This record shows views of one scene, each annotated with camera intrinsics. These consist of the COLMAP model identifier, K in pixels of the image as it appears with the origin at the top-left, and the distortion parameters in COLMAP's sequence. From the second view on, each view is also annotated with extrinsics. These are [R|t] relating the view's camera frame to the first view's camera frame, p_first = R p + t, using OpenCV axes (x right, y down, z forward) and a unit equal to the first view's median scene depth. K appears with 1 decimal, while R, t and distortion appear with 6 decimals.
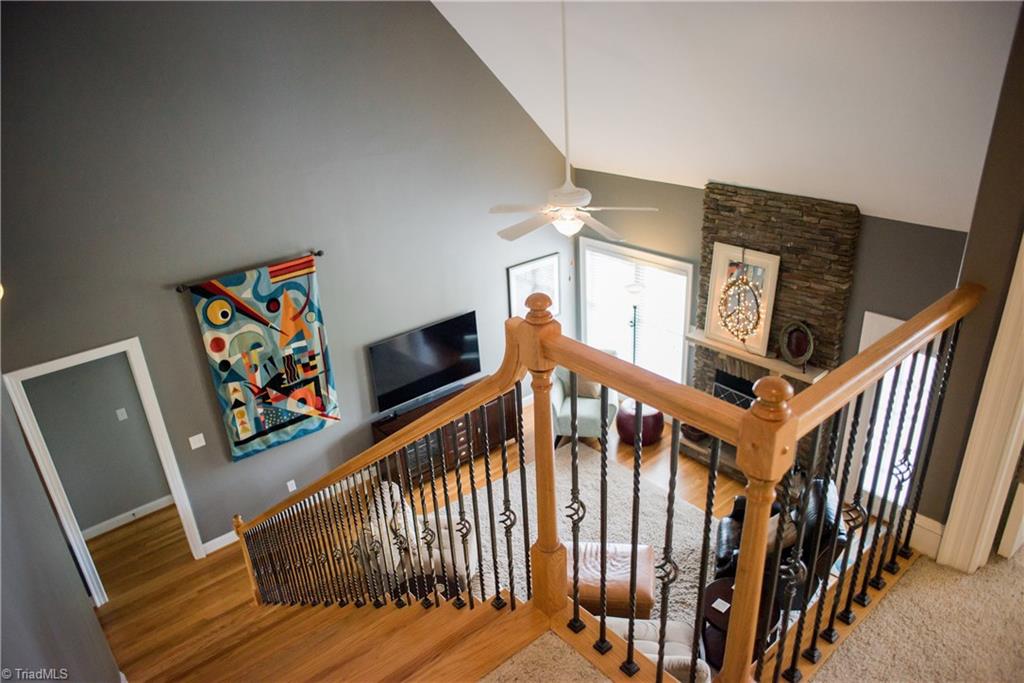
lens RADIAL K [[694.8, 0, 515.7], [0, 694.8, 345.9], [0, 0, 1]] dist [-0.058073, 0.009386]
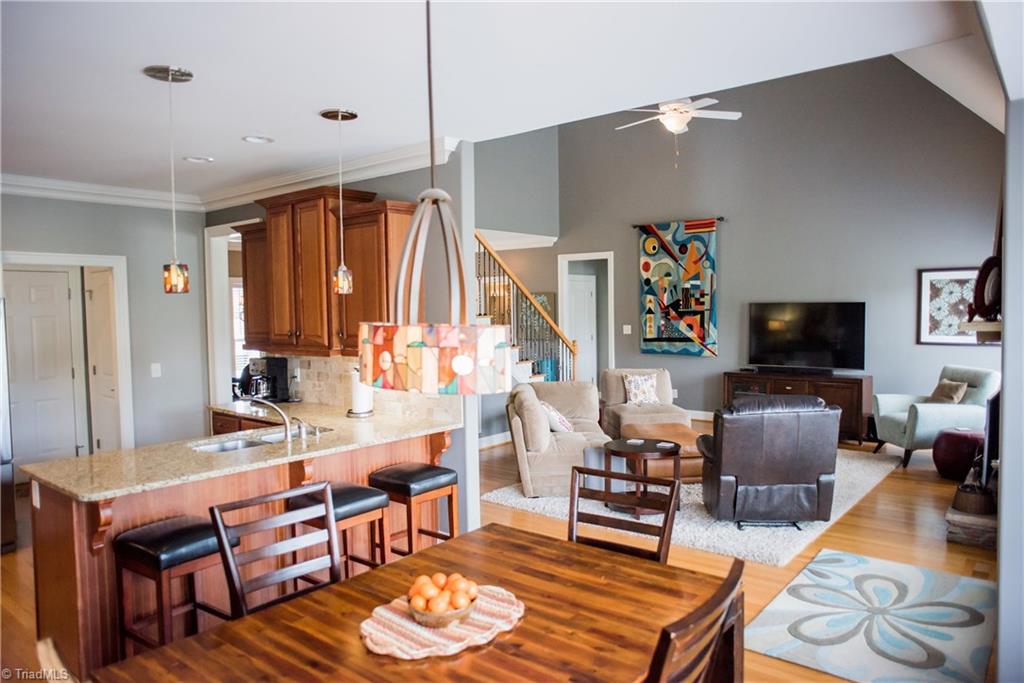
lens RADIAL K [[694.8, 0, 512.8], [0, 694.8, 340.7], [0, 0, 1]] dist [-0.058073, 0.009386]
pose [[0.191848, 0.101235, -0.976189, 1.002510], [-0.409666, 0.912127, 0.014081, 0.239015], [0.891834, 0.397210, 0.216462, 0.419317]]
